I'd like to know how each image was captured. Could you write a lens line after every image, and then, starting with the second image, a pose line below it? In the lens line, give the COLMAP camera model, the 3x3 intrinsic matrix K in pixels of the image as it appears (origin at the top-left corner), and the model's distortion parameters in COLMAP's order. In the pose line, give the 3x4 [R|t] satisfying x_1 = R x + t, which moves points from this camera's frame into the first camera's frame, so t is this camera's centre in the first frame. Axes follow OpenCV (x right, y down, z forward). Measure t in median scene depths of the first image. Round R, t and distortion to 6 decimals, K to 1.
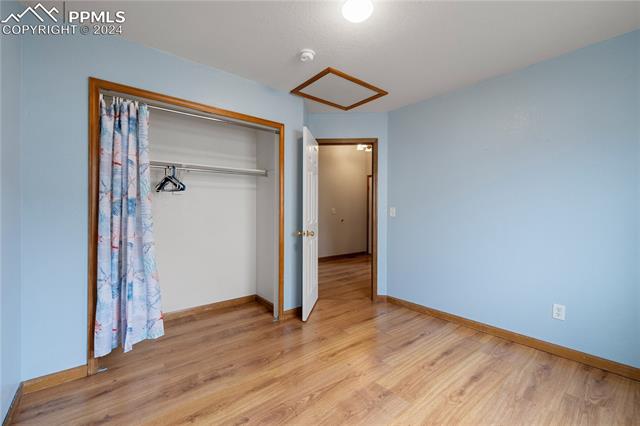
lens RADIAL K [[272.5, 0, 322.0], [0, 272.5, 212.1], [0, 0, 1]] dist [0.002190, -0.000378]
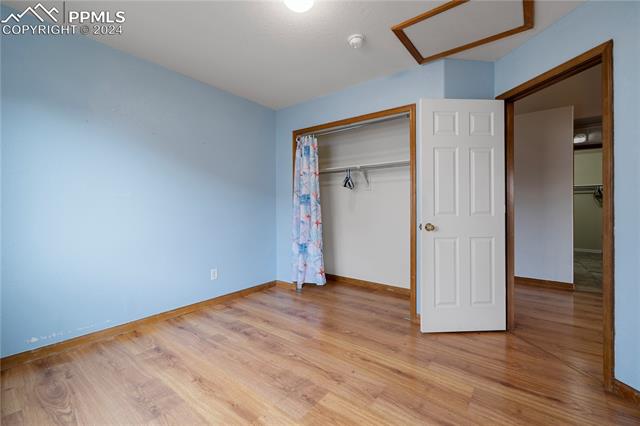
lens RADIAL K [[272.5, 0, 316.3], [0, 272.5, 207.3], [0, 0, 1]] dist [0.002190, -0.000378]
pose [[0.214429, -0.001313, -0.976739, 1.009782], [-0.006201, 0.999977, -0.002705, 0.034093], [0.976720, 0.006636, 0.214416, 0.749205]]
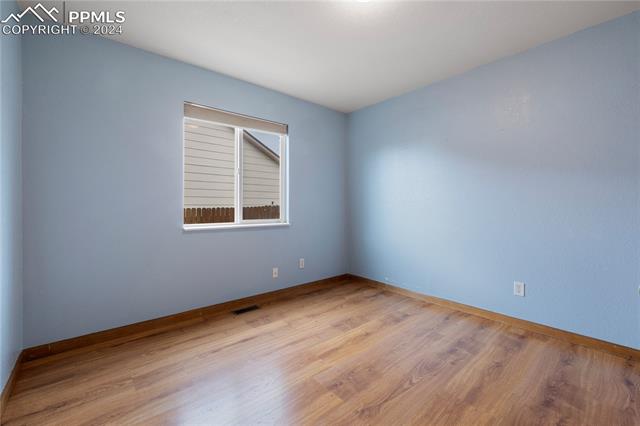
lens RADIAL K [[272.5, 0, 320.3], [0, 272.5, 209.2], [0, 0, 1]] dist [0.002190, -0.000378]
pose [[-0.999899, -0.003368, -0.013780, 0.269931], [-0.003569, 0.999886, 0.014638, 0.038115], [0.013730, 0.014686, -0.999798, 1.754769]]
